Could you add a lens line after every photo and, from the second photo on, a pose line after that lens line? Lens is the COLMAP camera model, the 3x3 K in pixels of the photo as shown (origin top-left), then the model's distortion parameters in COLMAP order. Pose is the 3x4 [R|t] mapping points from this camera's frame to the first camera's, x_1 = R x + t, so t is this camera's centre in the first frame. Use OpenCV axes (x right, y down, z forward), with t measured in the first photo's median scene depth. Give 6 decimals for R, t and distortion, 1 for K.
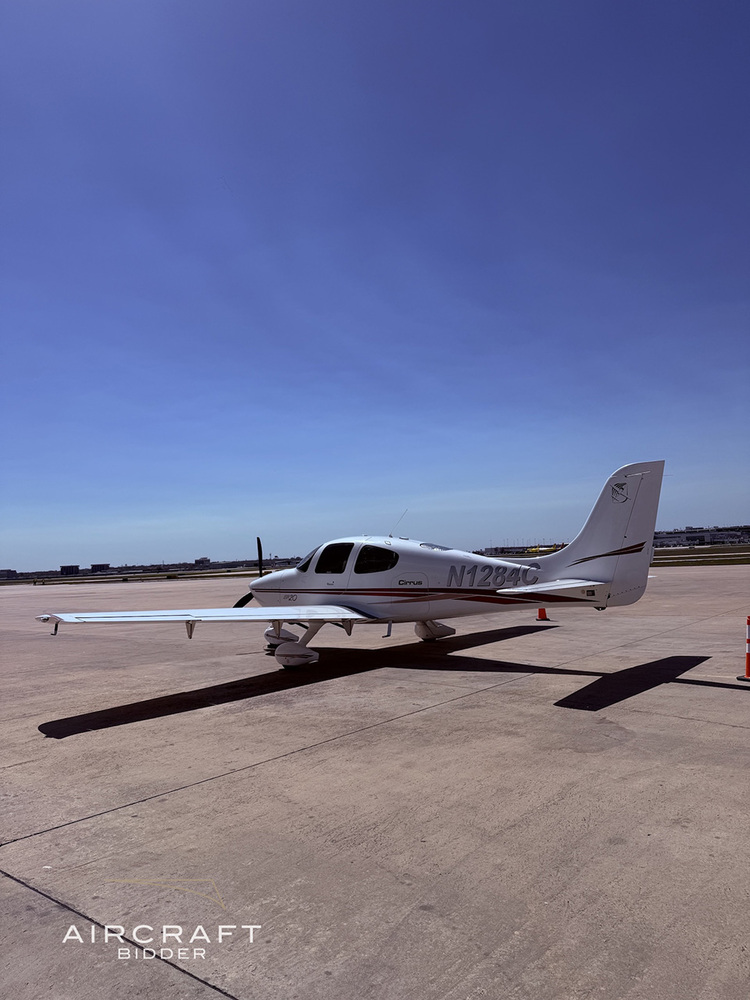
lens RADIAL K [[630.8, 0, 377.4], [0, 630.8, 501.7], [0, 0, 1]] dist [0.000549, -0.000322]
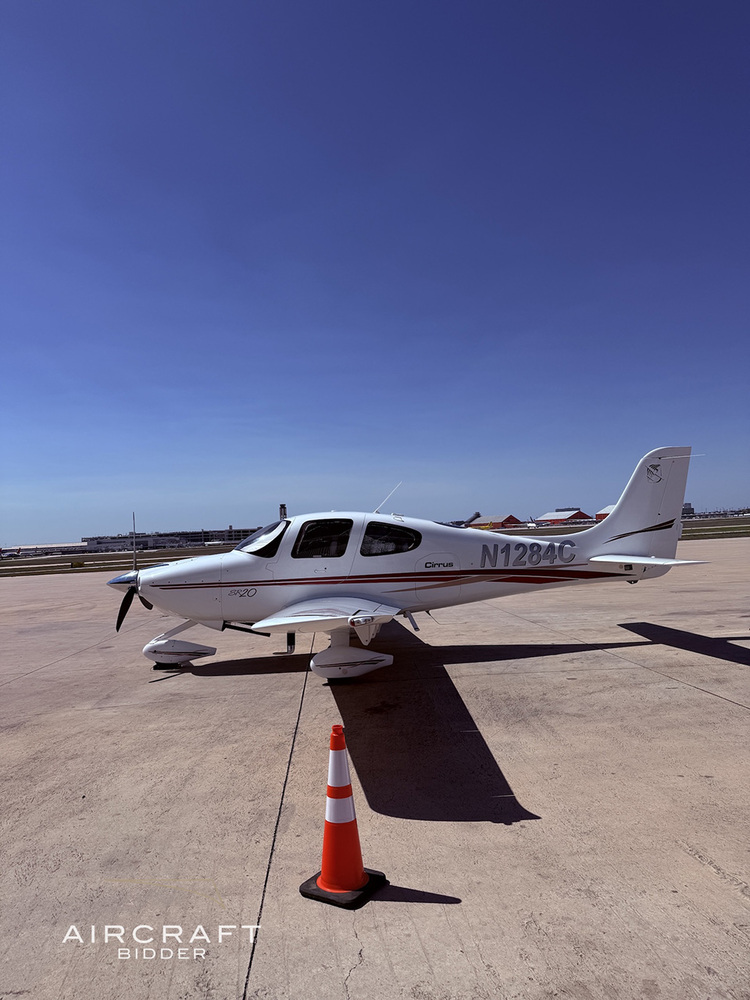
lens RADIAL K [[630.8, 0, 377.4], [0, 630.8, 501.7], [0, 0, 1]] dist [0.000549, -0.000322]
pose [[0.784947, 0.043462, 0.618037, -0.572625], [-0.038680, 0.999028, -0.021127, 0.066152], [-0.618355, -0.007322, 0.785865, 0.390099]]
